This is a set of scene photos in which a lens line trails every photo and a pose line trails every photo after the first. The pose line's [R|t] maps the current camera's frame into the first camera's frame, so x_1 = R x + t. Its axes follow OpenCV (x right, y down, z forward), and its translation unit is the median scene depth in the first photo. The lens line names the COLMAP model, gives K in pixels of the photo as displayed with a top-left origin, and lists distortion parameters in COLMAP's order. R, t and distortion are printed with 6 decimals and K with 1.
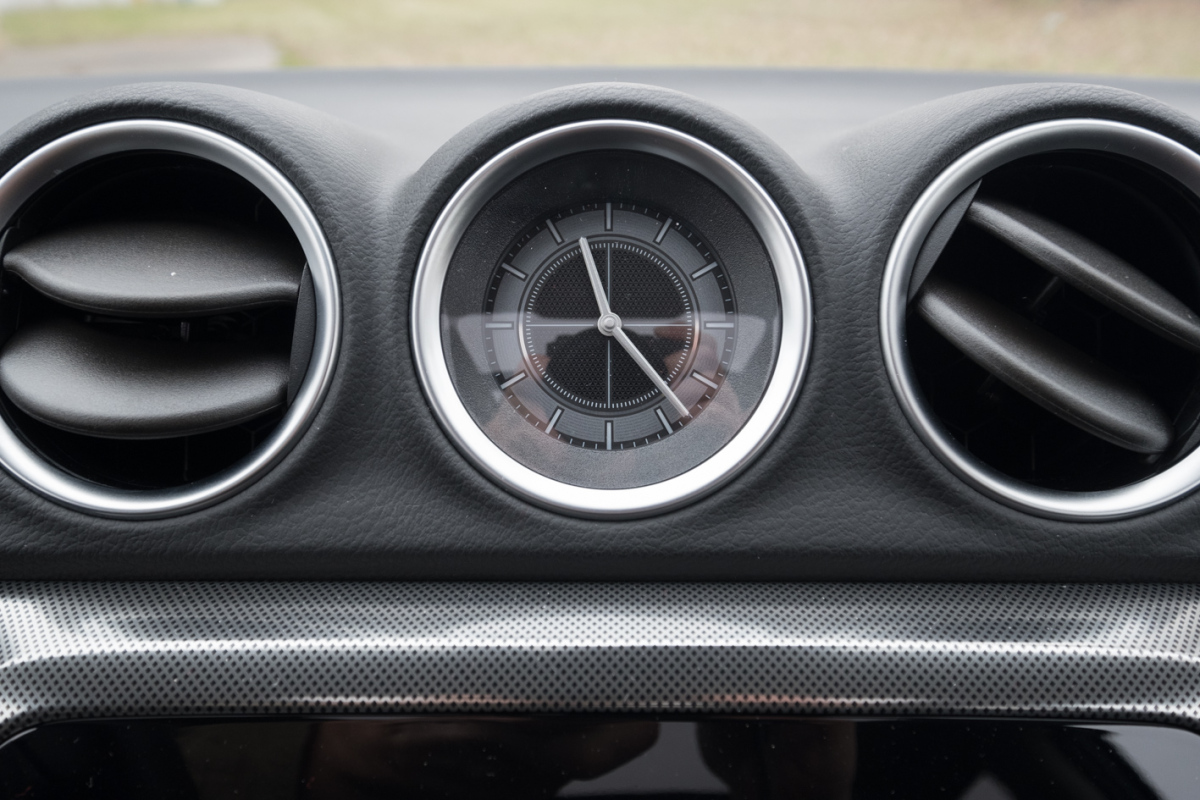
lens RADIAL K [[888.0, 0, 598.9], [0, 888.0, 399.3], [0, 0, 1]] dist [-0.003842, -0.005724]
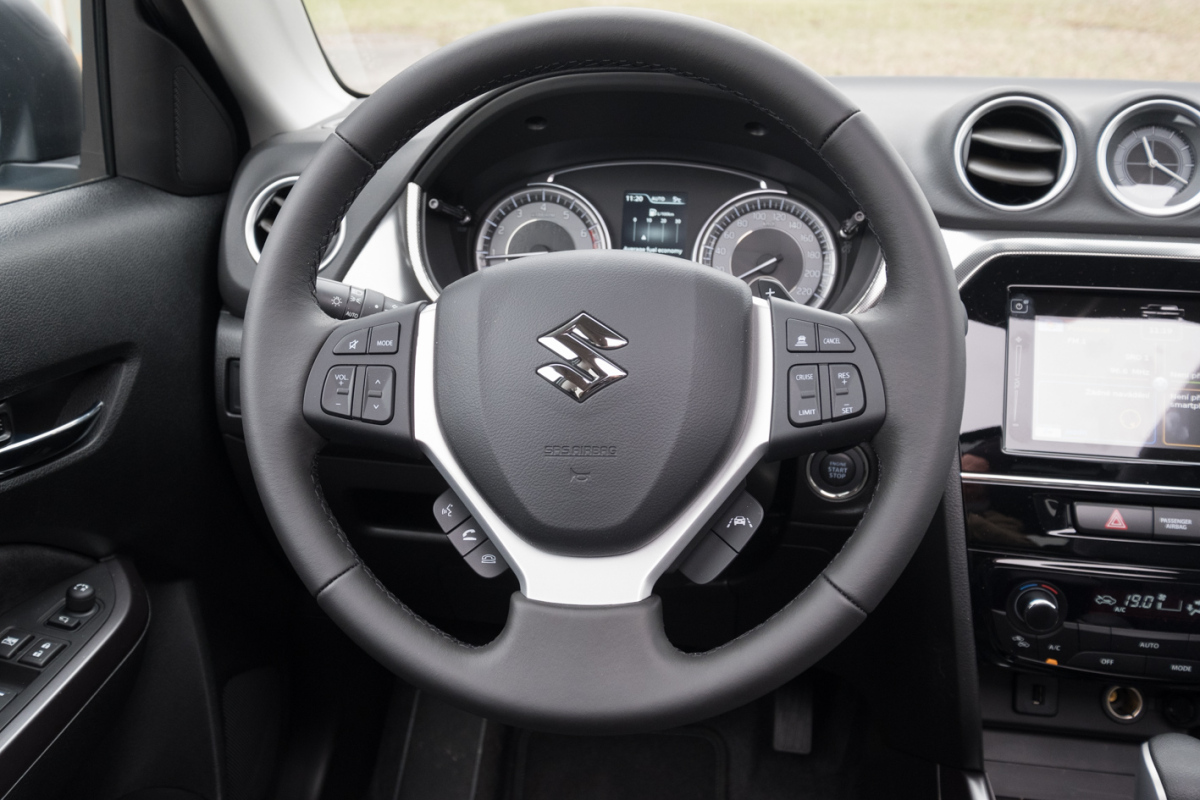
lens RADIAL K [[1092.5, 0, 595.2], [0, 1092.5, 395.0], [0, 0, 1]] dist [0.009885, 0.000000]
pose [[0.990263, 0.062452, -0.124417, -1.543331], [-0.067708, 0.996963, -0.038474, 1.113137], [0.121636, 0.046524, 0.991484, -3.353799]]
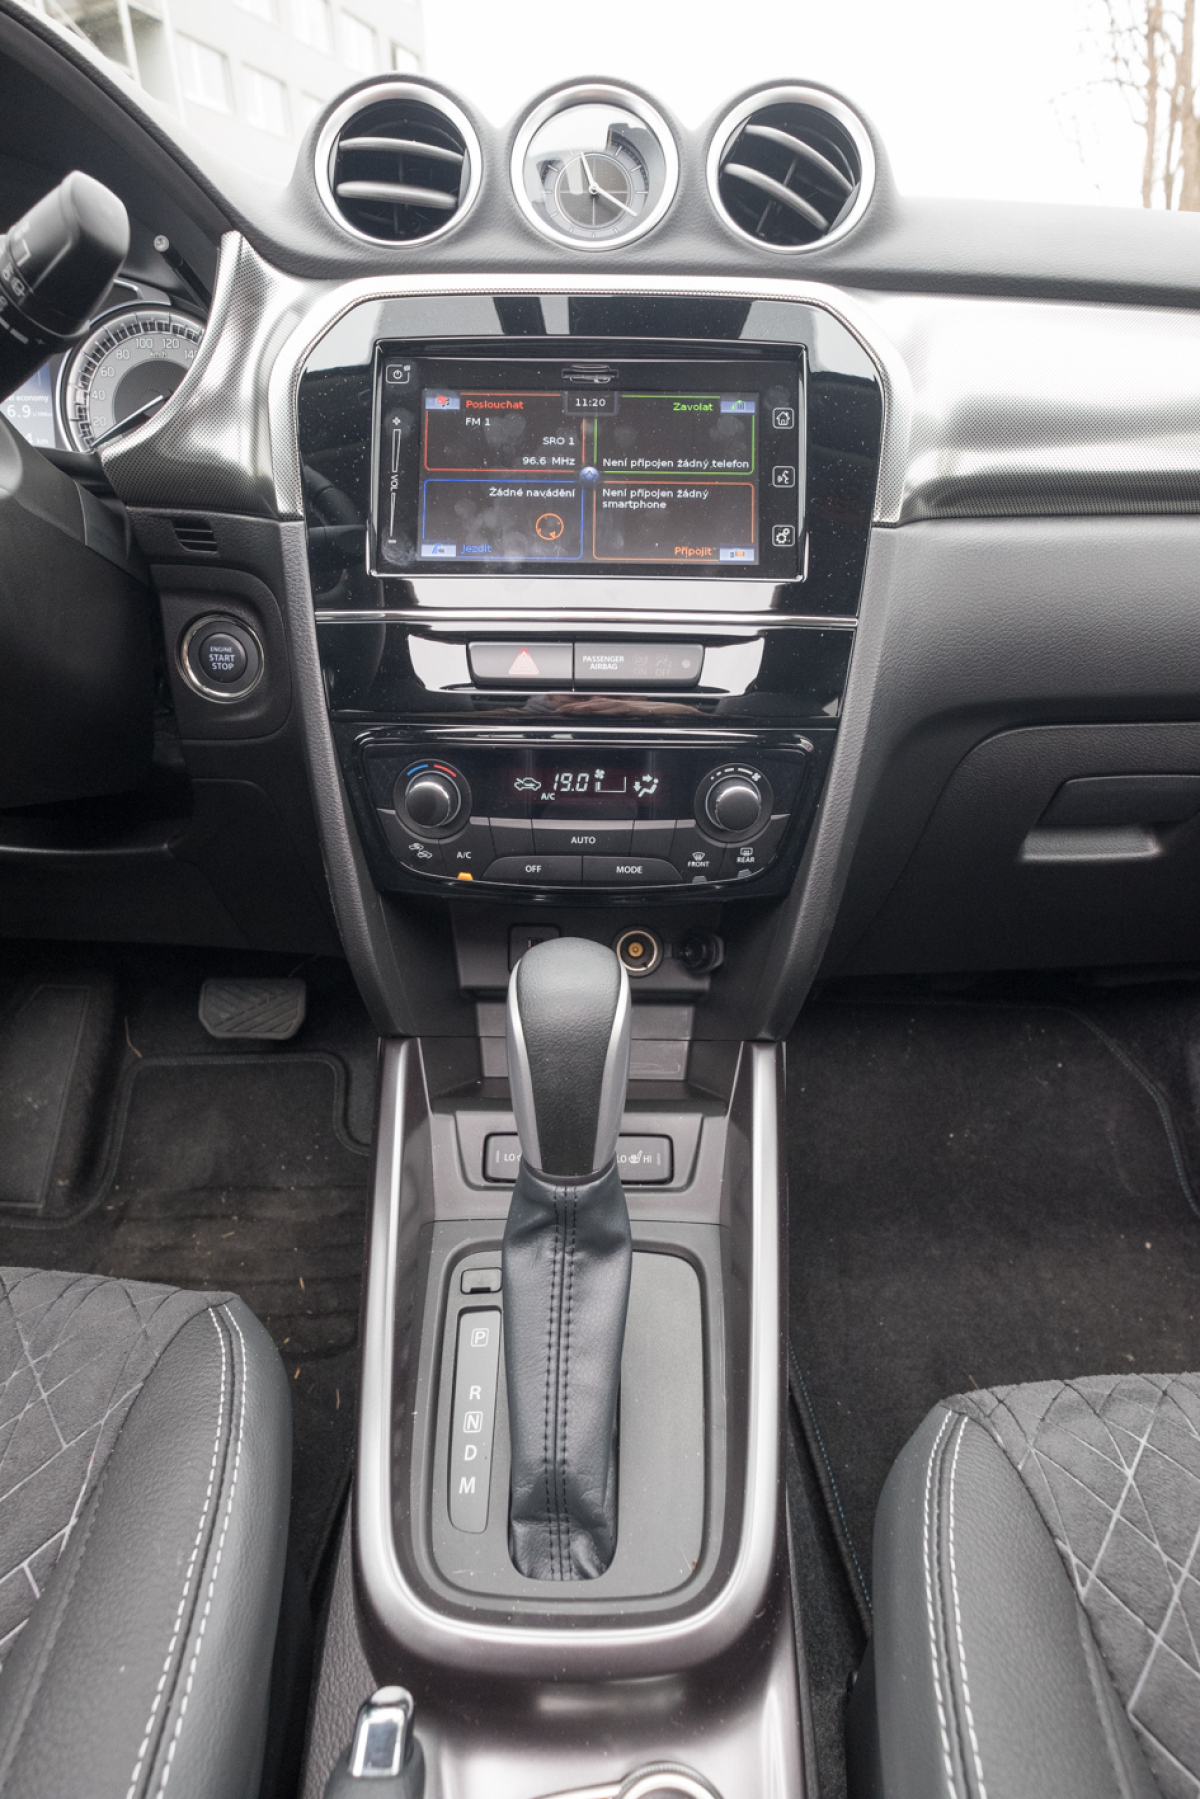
lens RADIAL K [[864.0, 0, 591.5], [0, 864.0, 901.6], [0, 0, 1]] dist [0.001860, -0.000504]
pose [[0.999907, 0.013604, 0.000553, 0.032223], [-0.013615, 0.999283, 0.035319, 1.810427], [-0.000073, -0.035323, 0.999376, -1.405619]]
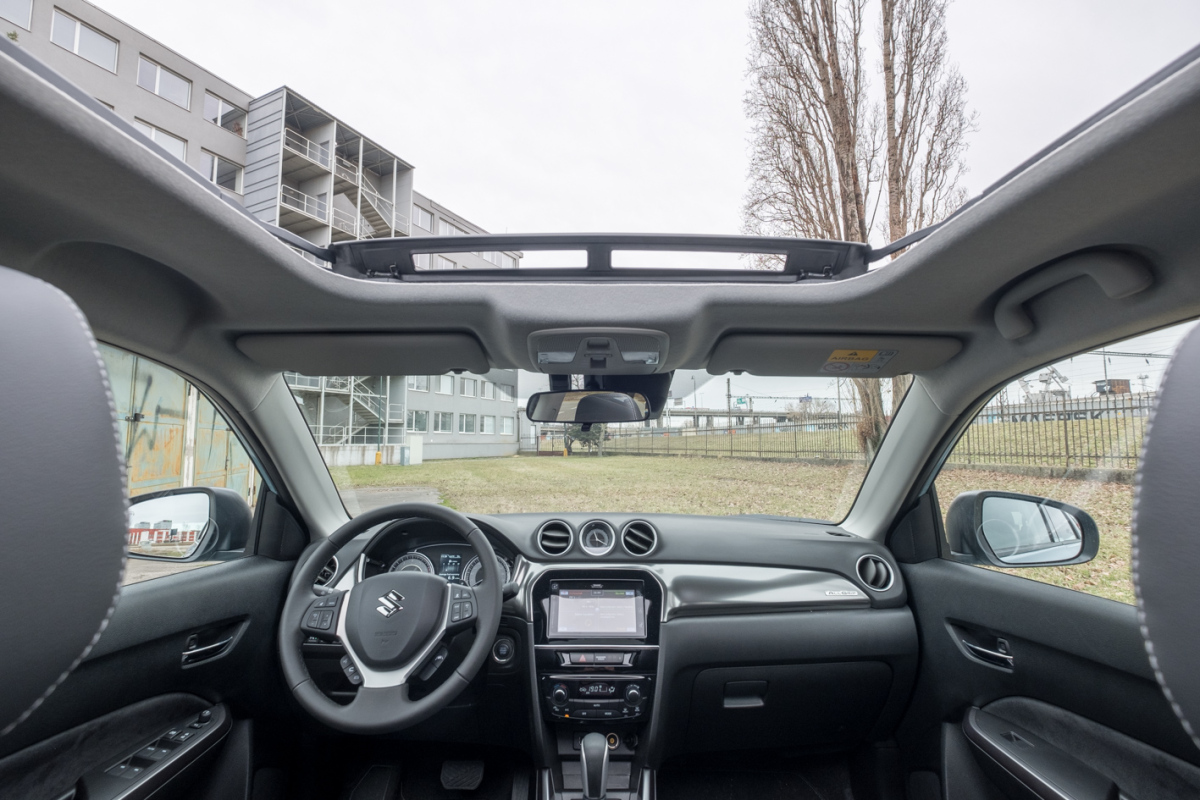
lens RADIAL K [[521.6, 0, 594.6], [0, 521.6, 397.2], [0, 0, 1]] dist [-0.003266, -0.000929]
pose [[0.999974, 0.006796, 0.002334, -0.048241], [-0.004721, 0.866210, -0.499657, 1.659058], [-0.005417, 0.499634, 0.866220, -5.606999]]
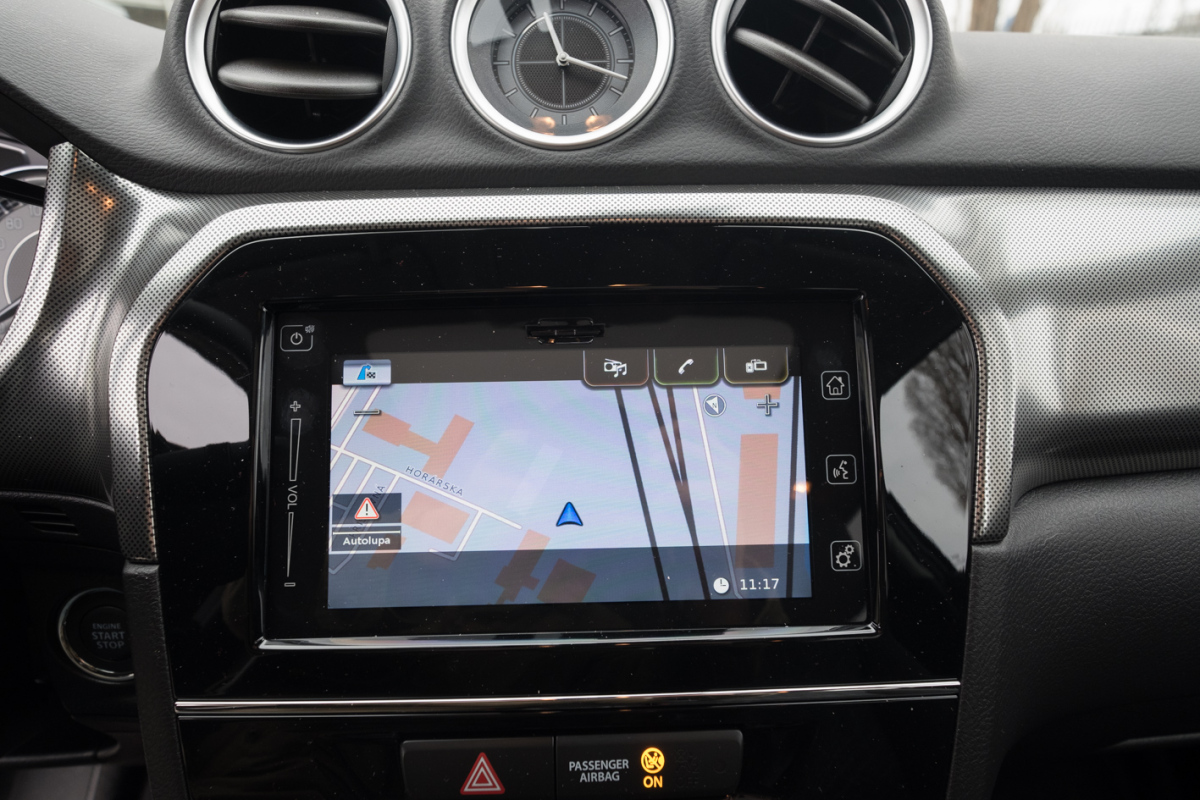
lens RADIAL K [[638.2, 0, 594.1], [0, 638.2, 394.9], [0, 0, 1]] dist [-0.003047, -0.002399]
pose [[0.999604, -0.019265, 0.020522, 0.037005], [0.019218, 0.999812, 0.002512, 0.626659], [-0.020566, -0.002116, 0.999786, -0.295230]]
